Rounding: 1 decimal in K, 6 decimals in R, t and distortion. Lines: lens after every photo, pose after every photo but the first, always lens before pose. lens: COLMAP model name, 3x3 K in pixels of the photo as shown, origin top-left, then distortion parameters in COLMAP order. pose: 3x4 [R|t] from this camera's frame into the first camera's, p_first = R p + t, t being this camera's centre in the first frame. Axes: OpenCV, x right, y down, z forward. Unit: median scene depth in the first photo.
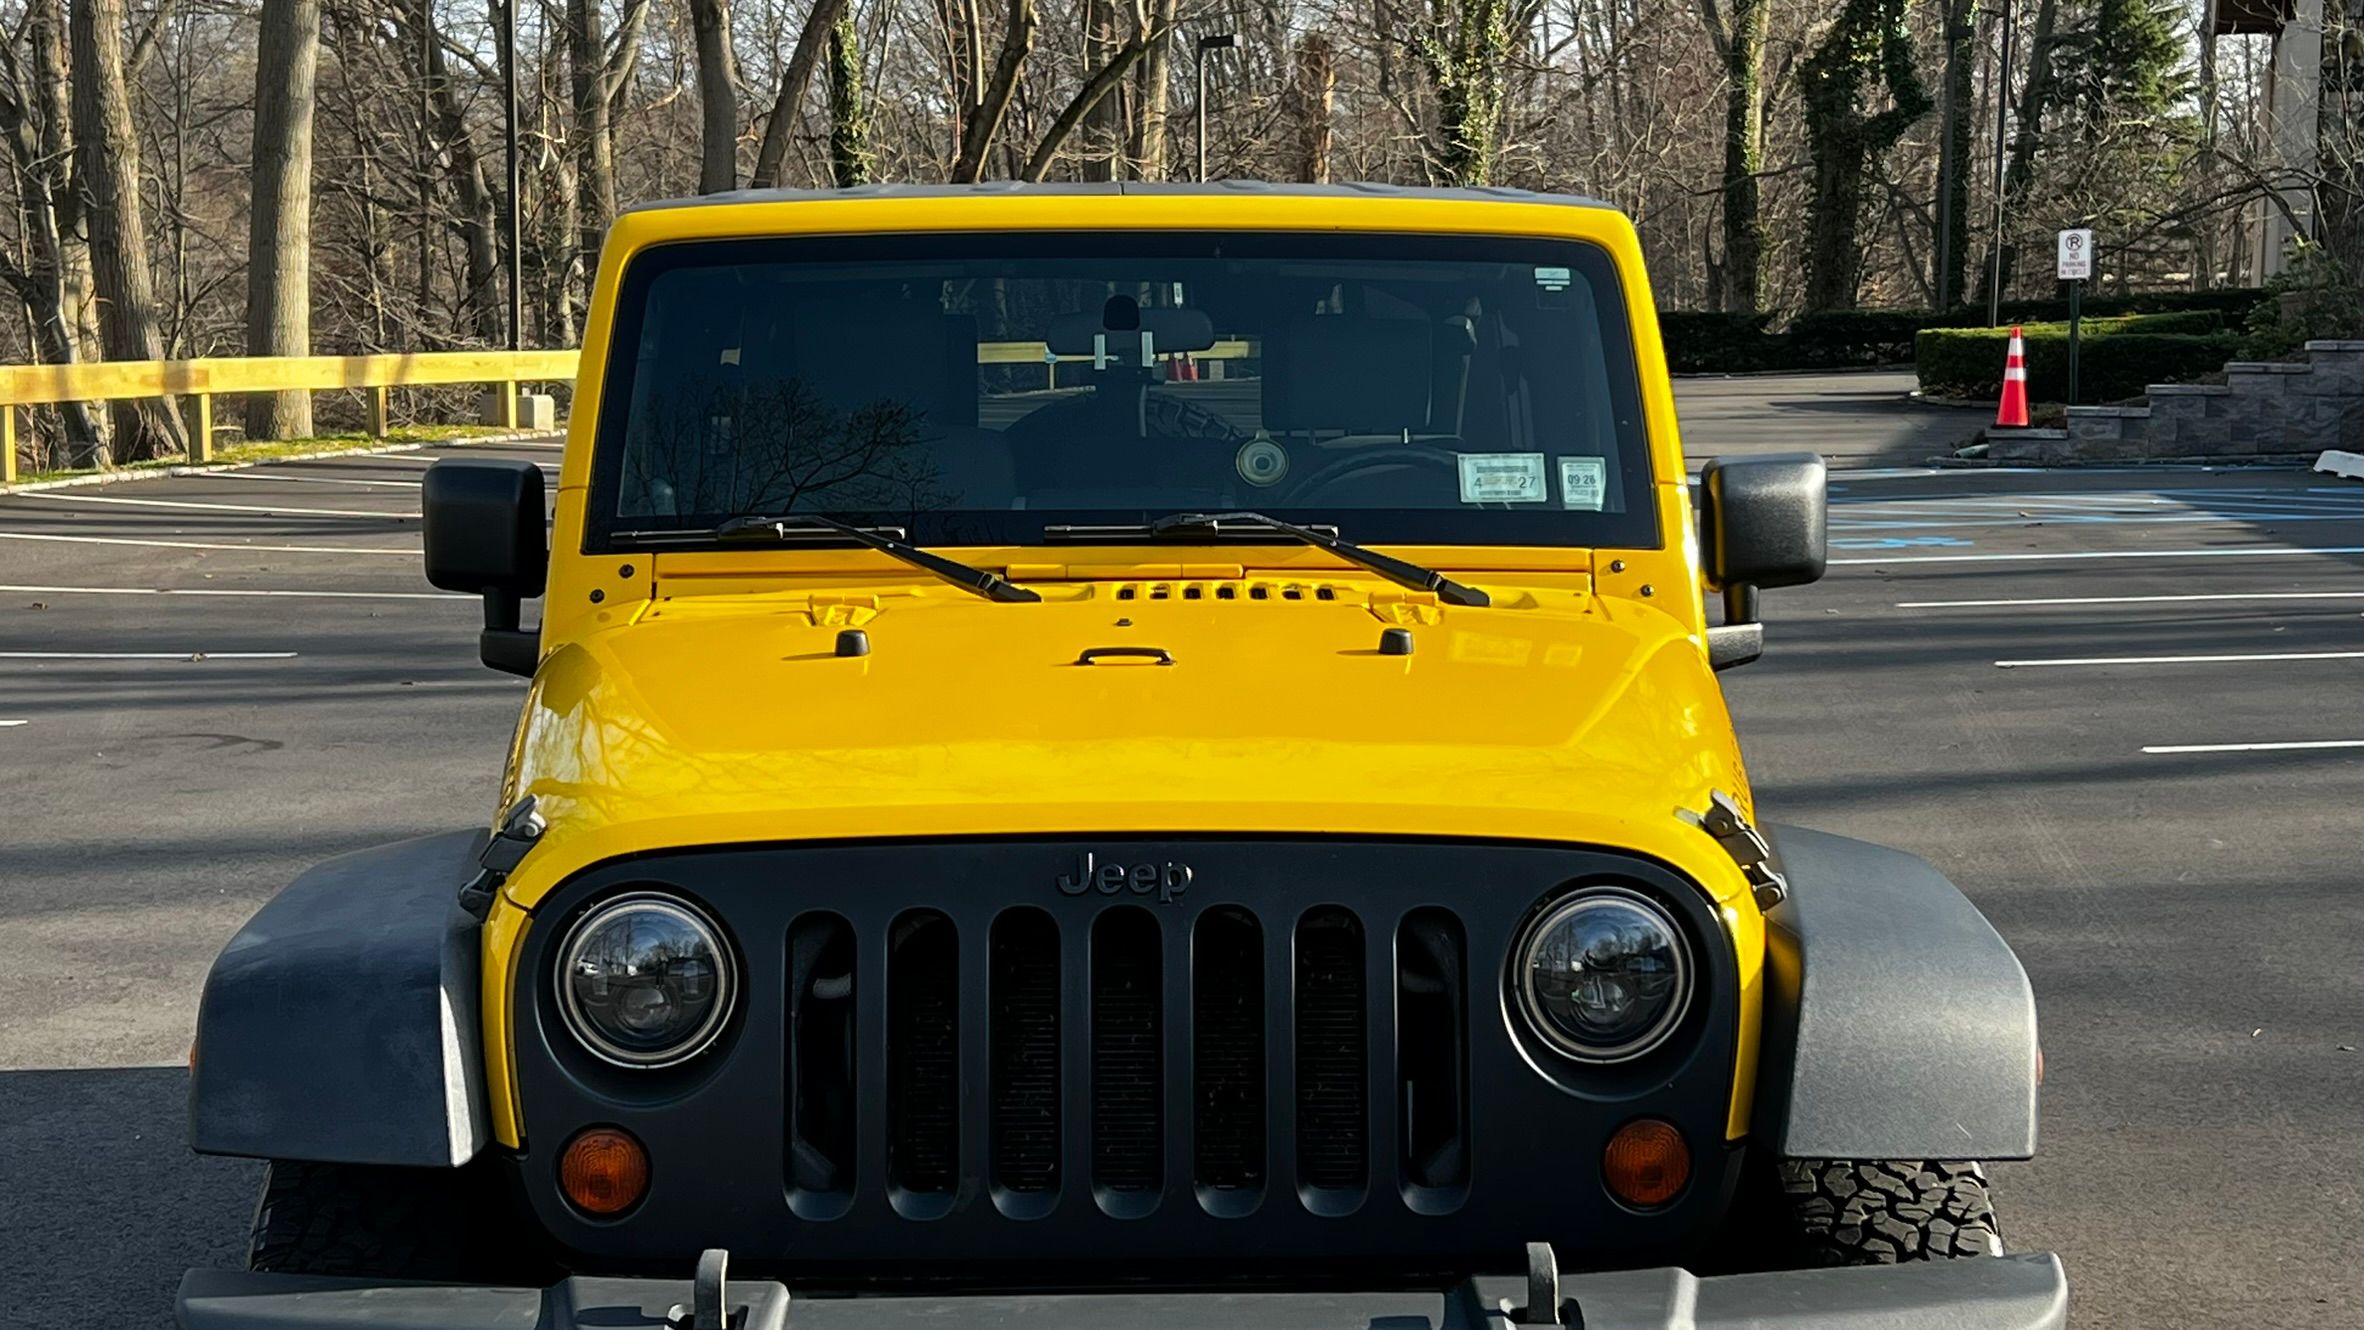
lens RADIAL K [[3619.3, 0, 1146.1], [0, 3619.3, 675.0], [0, 0, 1]] dist [0.265716, -1.057681]
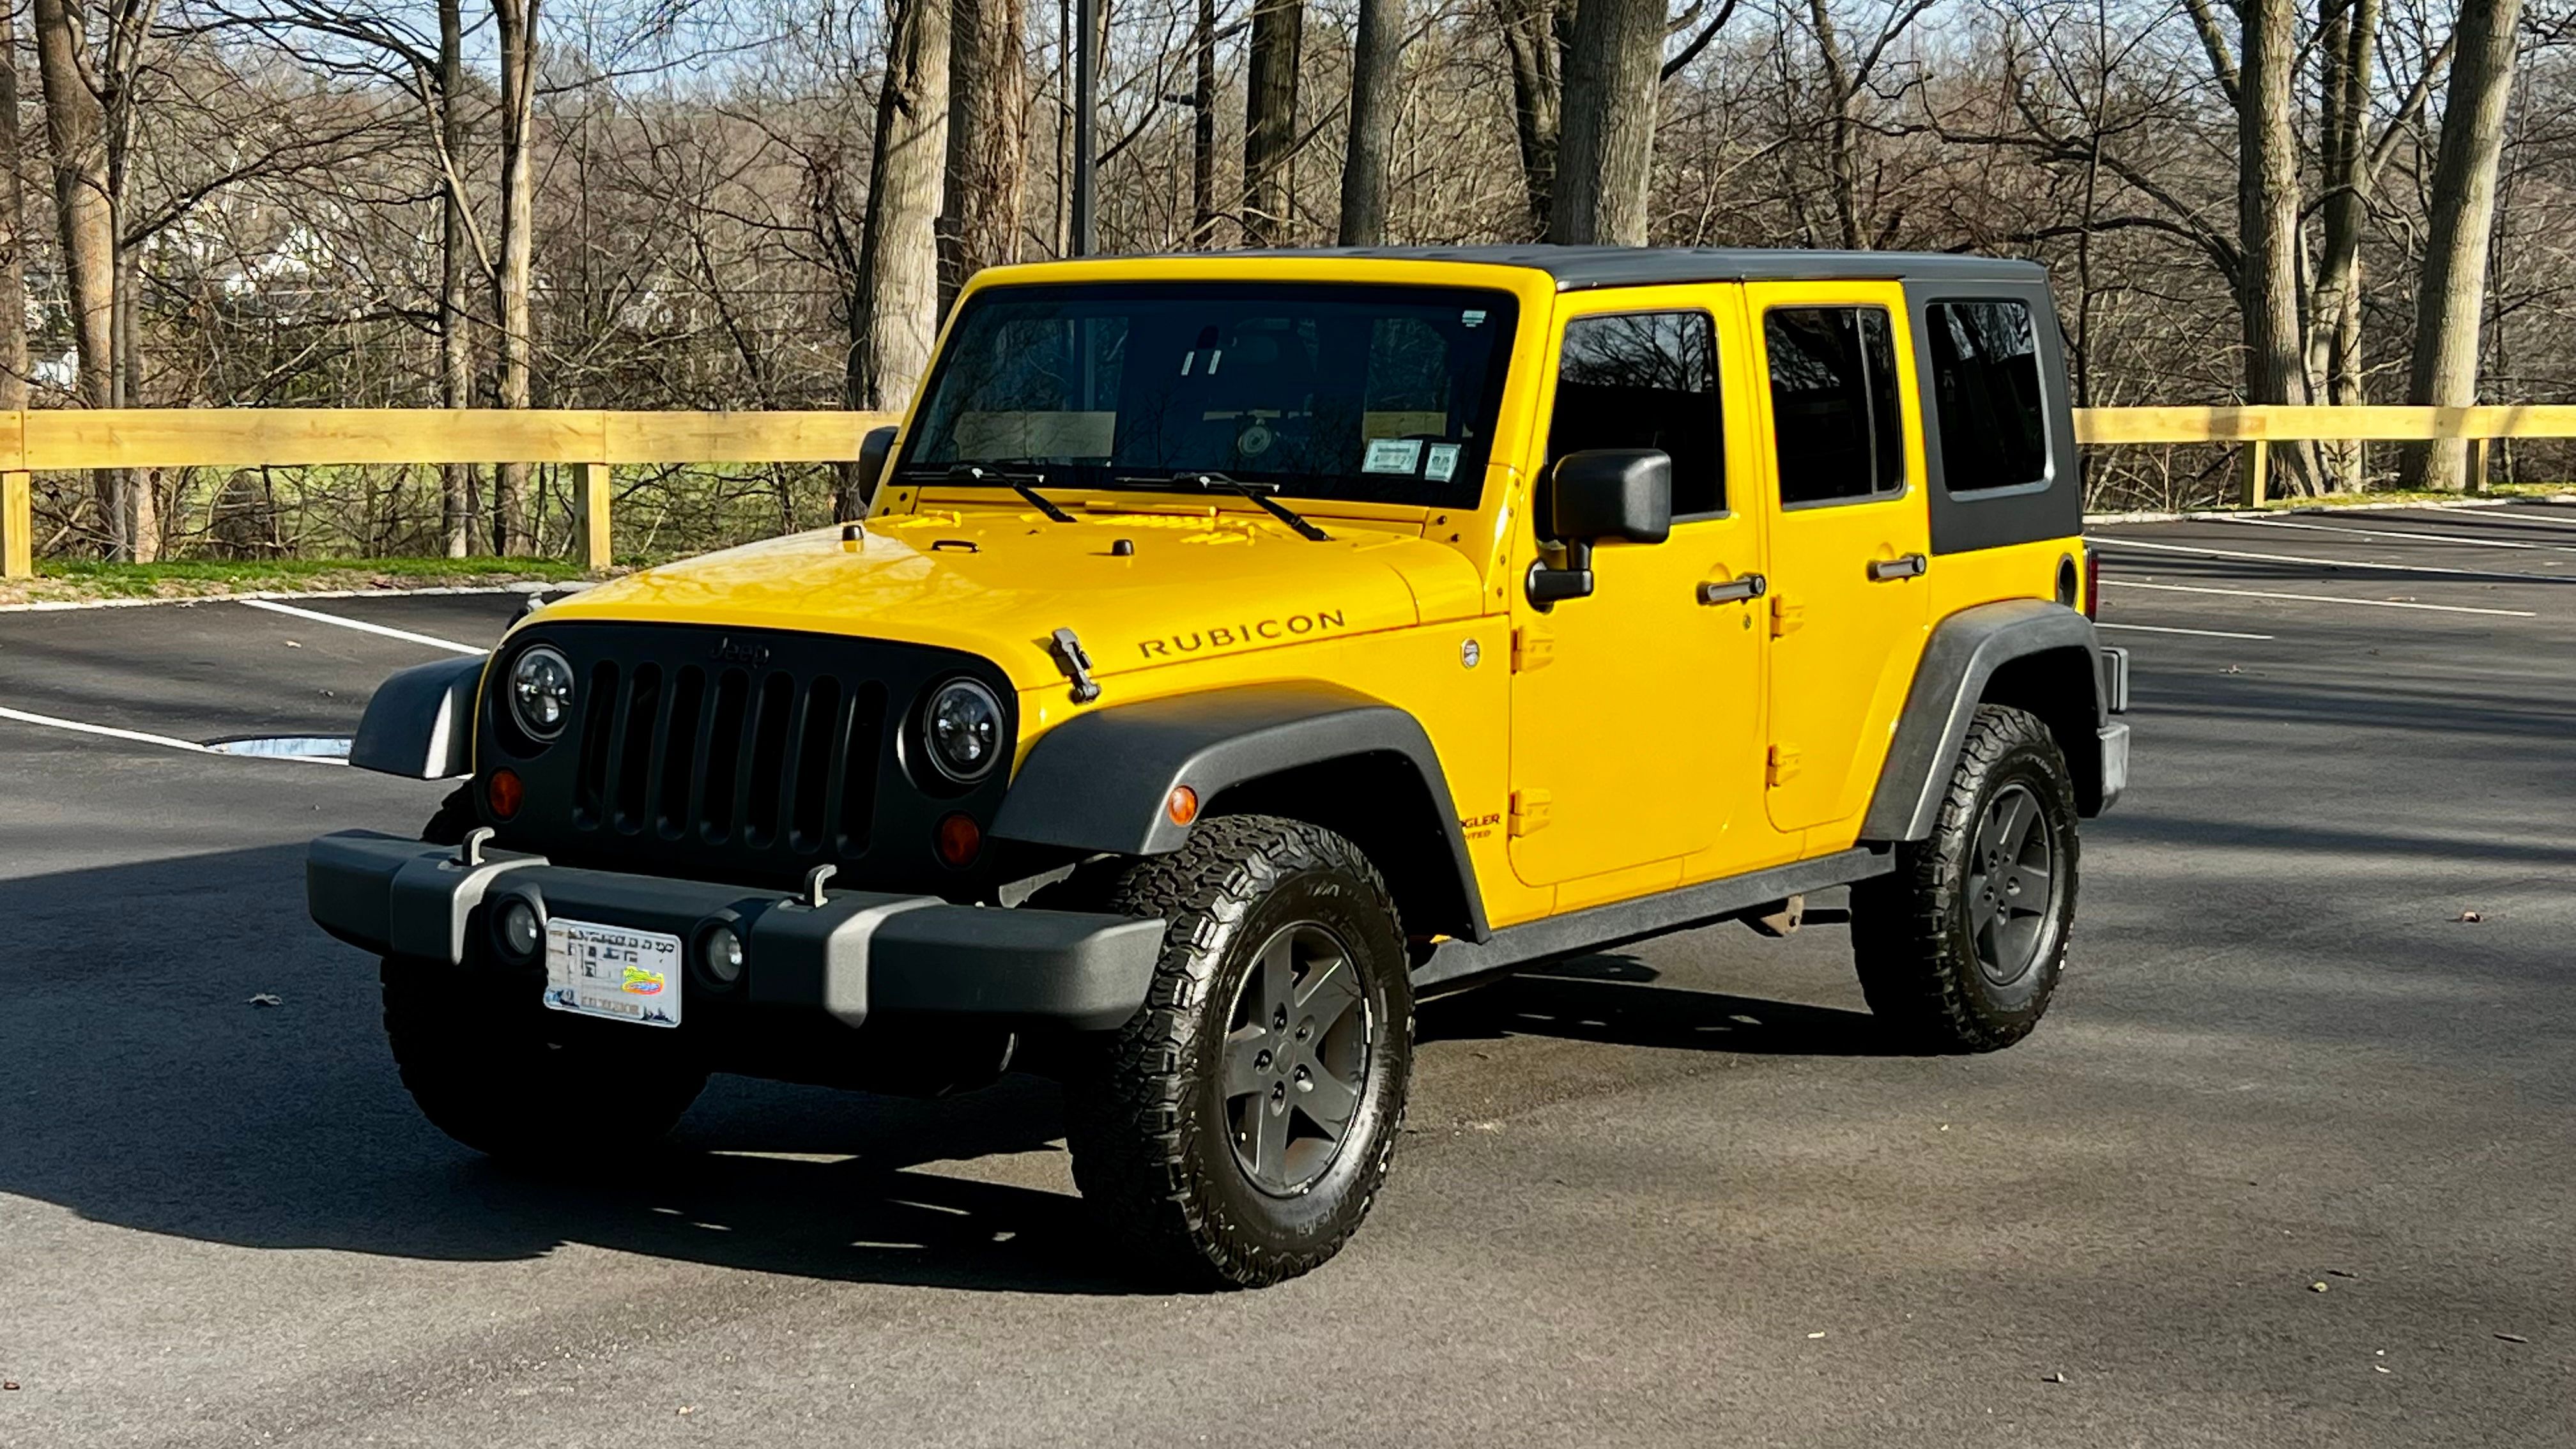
lens RADIAL K [[3943.8, 0, 1248.9], [0, 3943.8, 735.4], [0, 0, 1]] dist [0.265716, -1.057681]
pose [[0.817246, 0.072112, -0.571759, 0.928116], [-0.075668, 0.996978, 0.017586, 0.031709], [0.571299, 0.028892, 0.820233, -0.302180]]
